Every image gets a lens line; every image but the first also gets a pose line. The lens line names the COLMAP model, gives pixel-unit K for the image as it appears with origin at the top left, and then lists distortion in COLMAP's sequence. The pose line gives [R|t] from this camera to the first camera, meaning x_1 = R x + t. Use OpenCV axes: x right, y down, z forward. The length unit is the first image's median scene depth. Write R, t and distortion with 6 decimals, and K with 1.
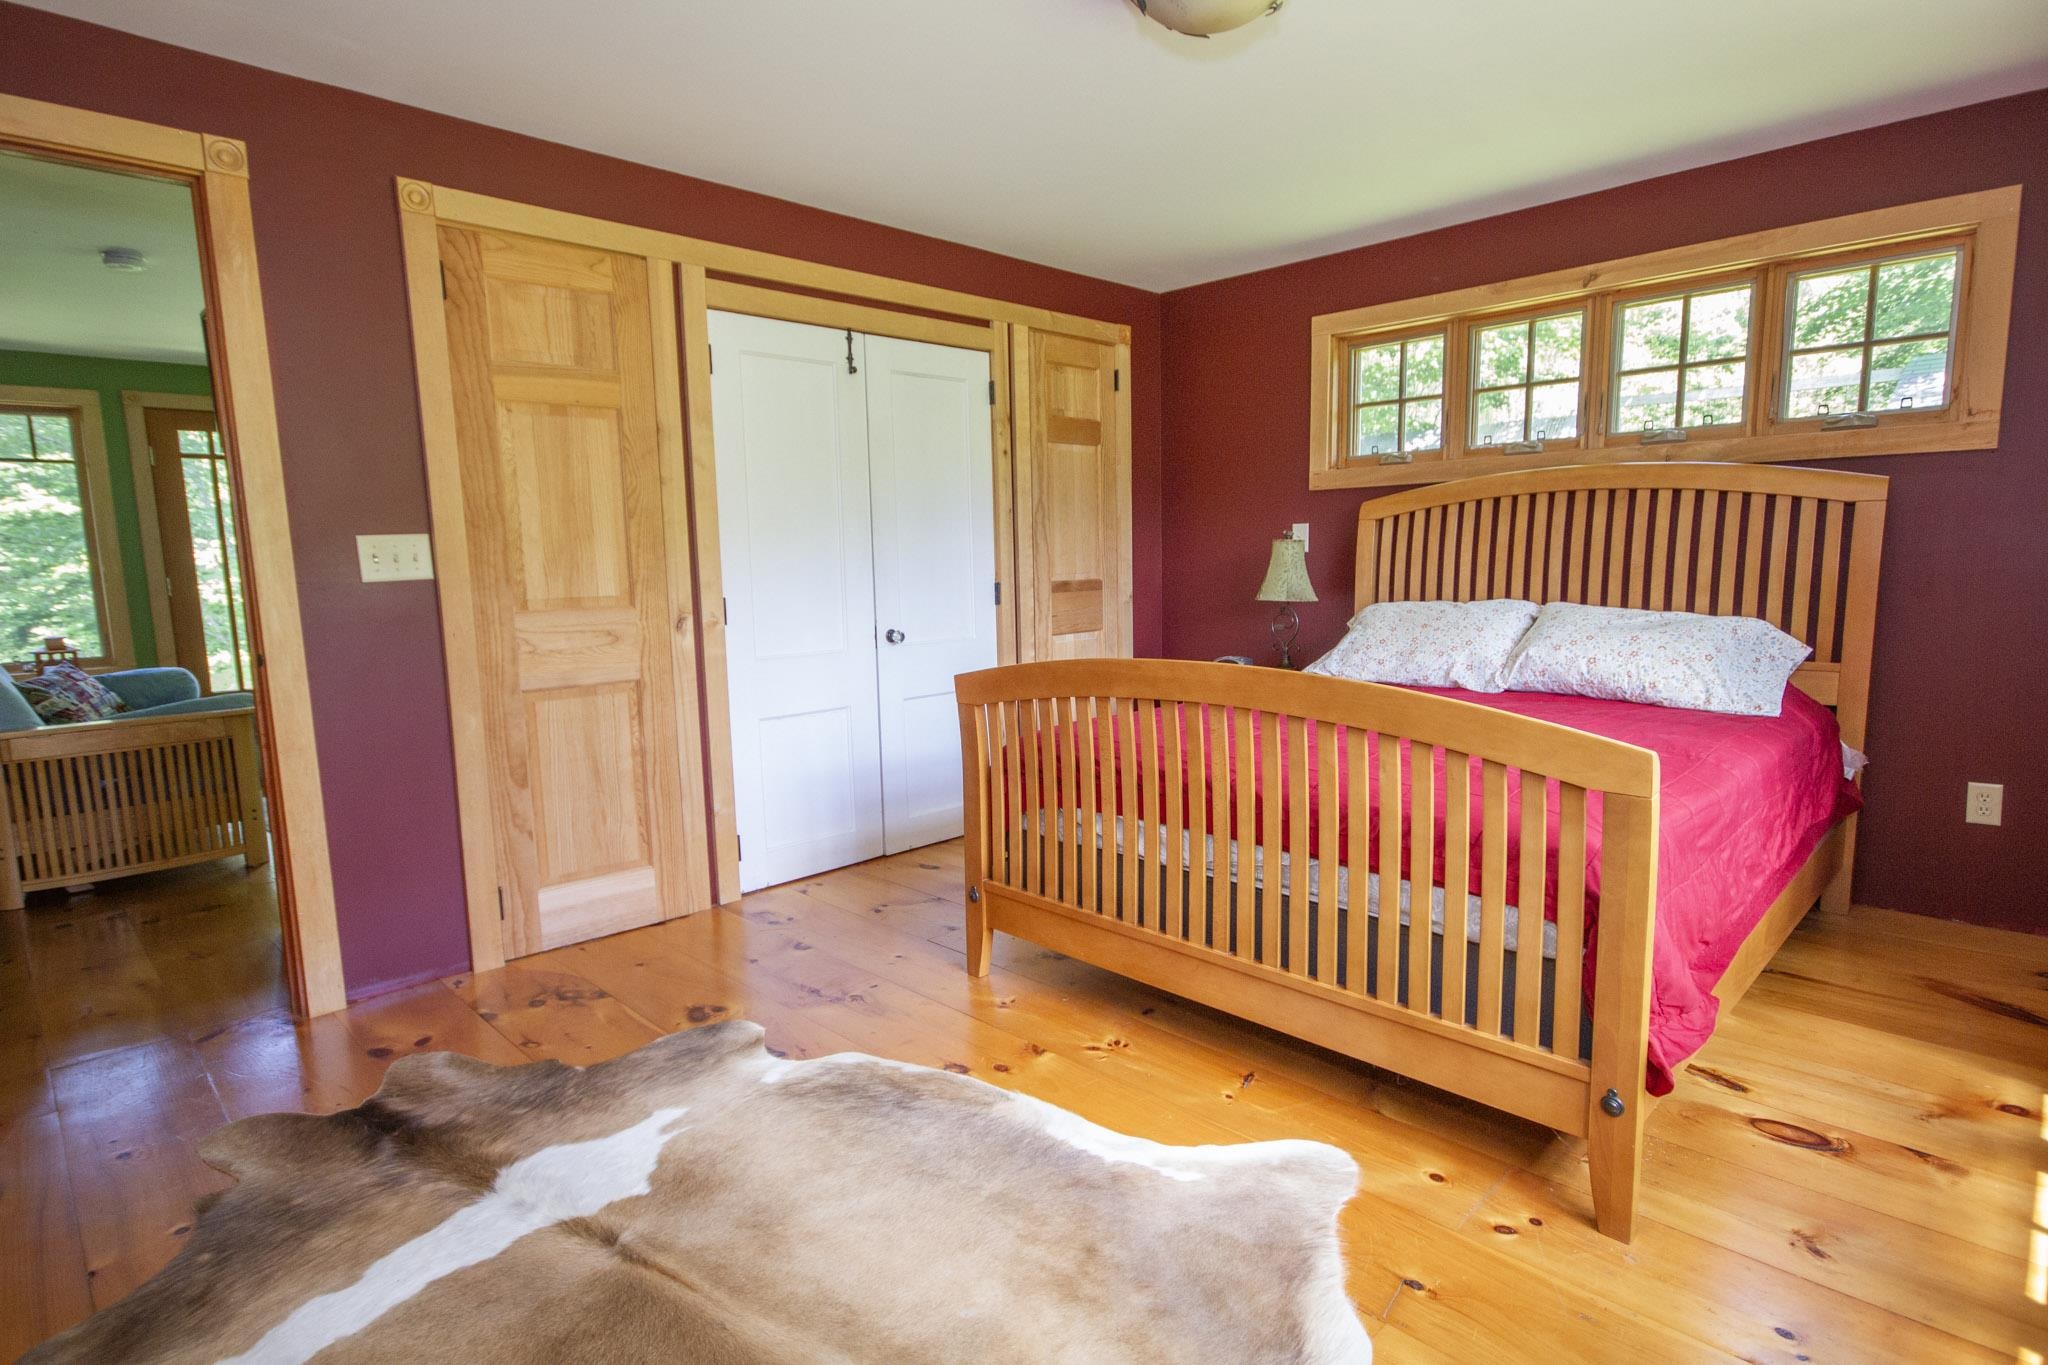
lens RADIAL K [[1077.6, 0, 1028.6], [0, 1077.6, 692.5], [0, 0, 1]] dist [0.022080, 0.001787]
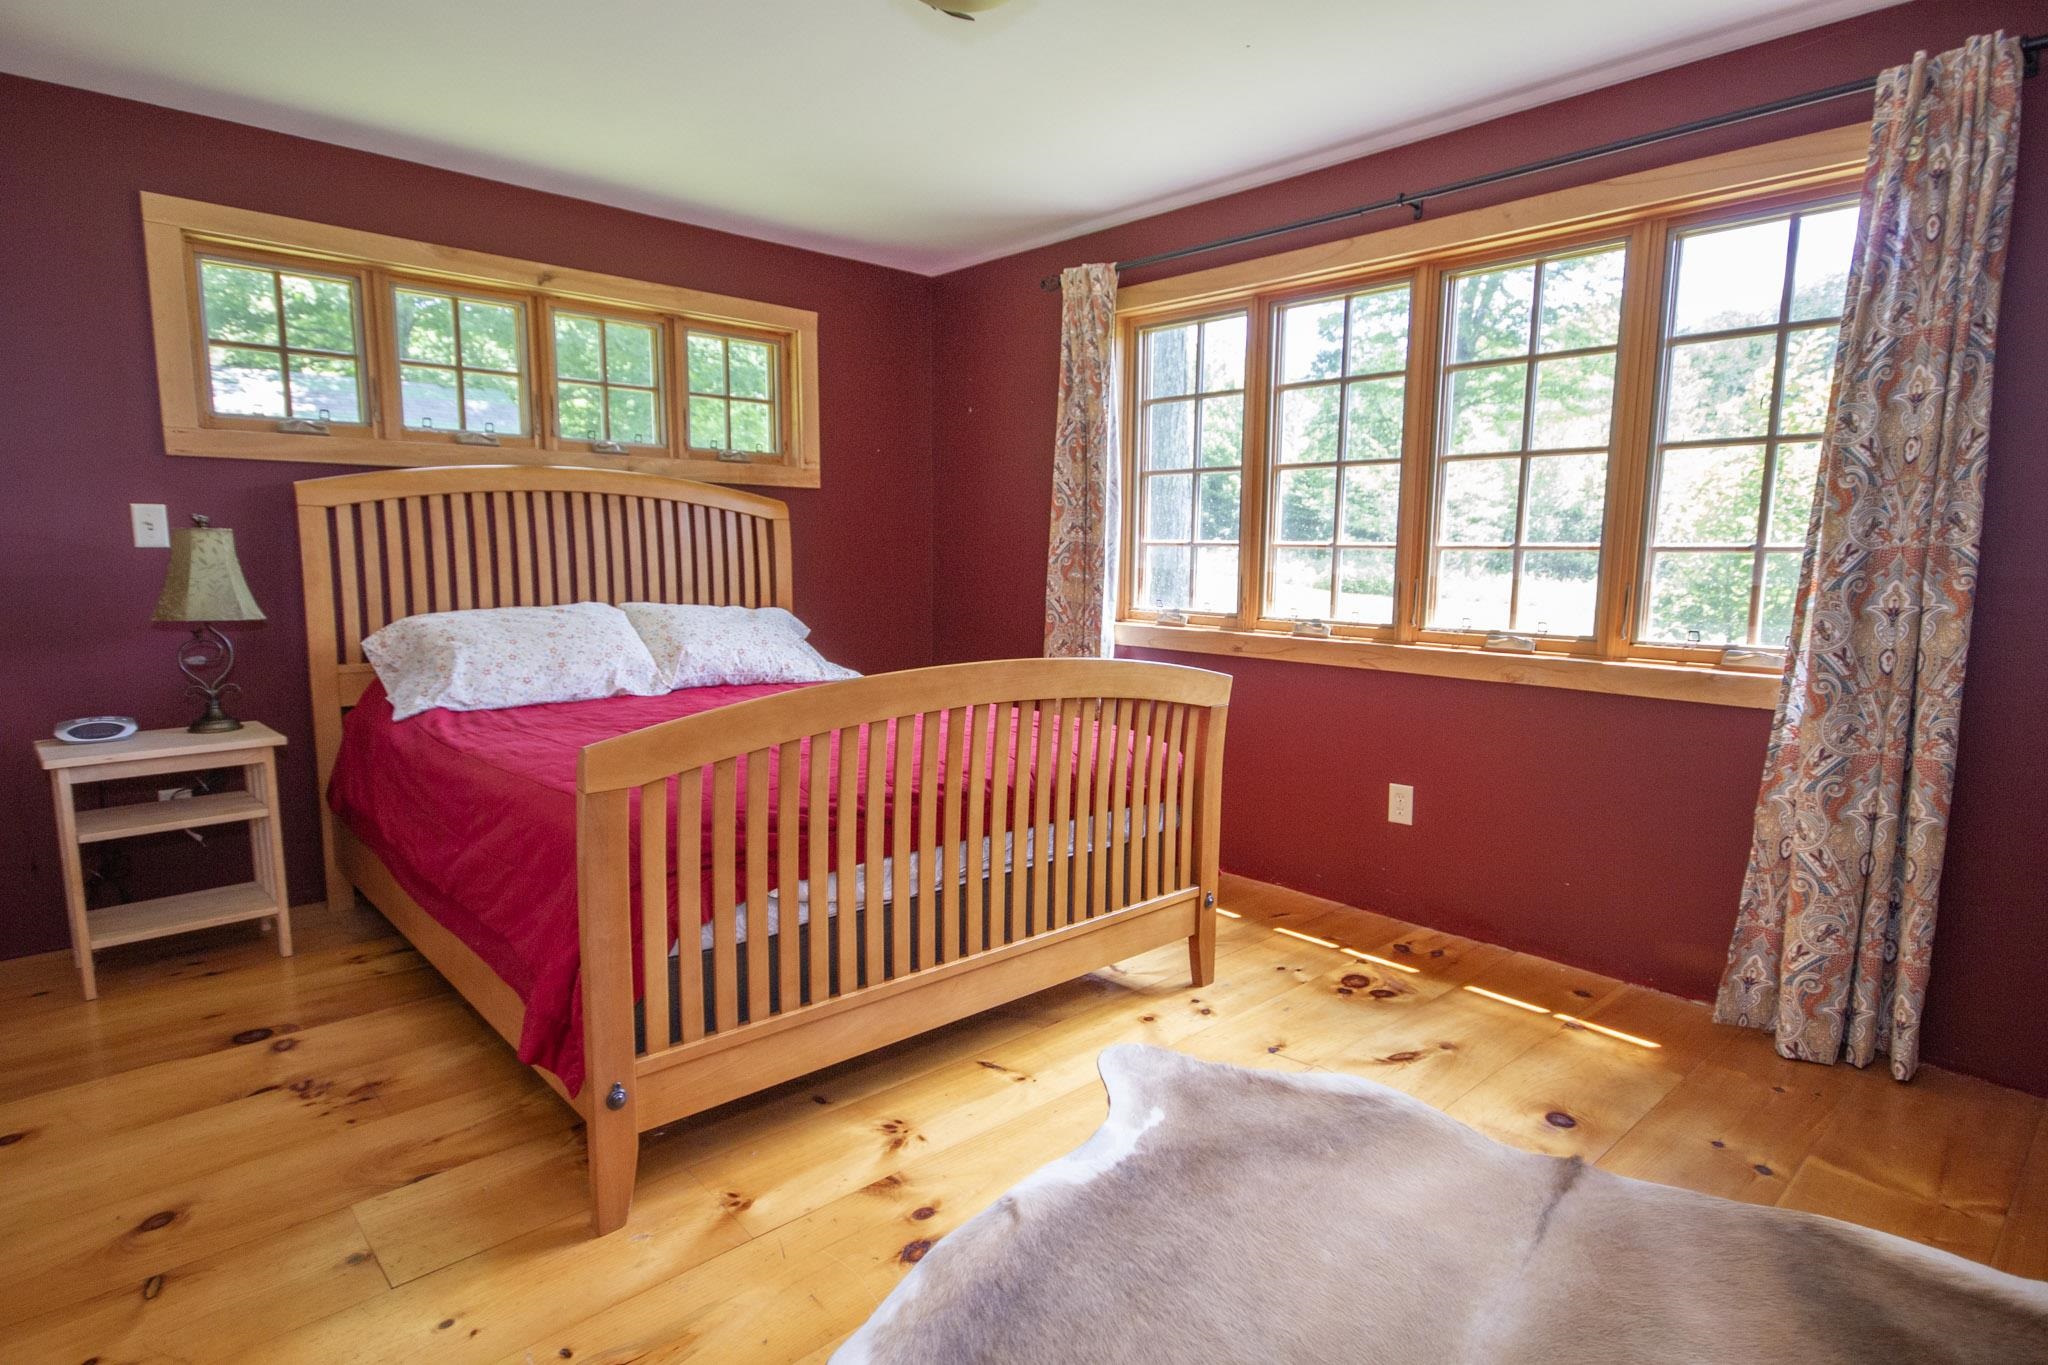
lens RADIAL K [[1077.6, 0, 1026.8], [0, 1077.6, 691.0], [0, 0, 1]] dist [0.022080, 0.001787]
pose [[0.055085, -0.116118, 0.991707, -0.514686], [0.121060, 0.986664, 0.108803, -0.067176], [-0.991116, 0.114063, 0.068408, 0.571078]]
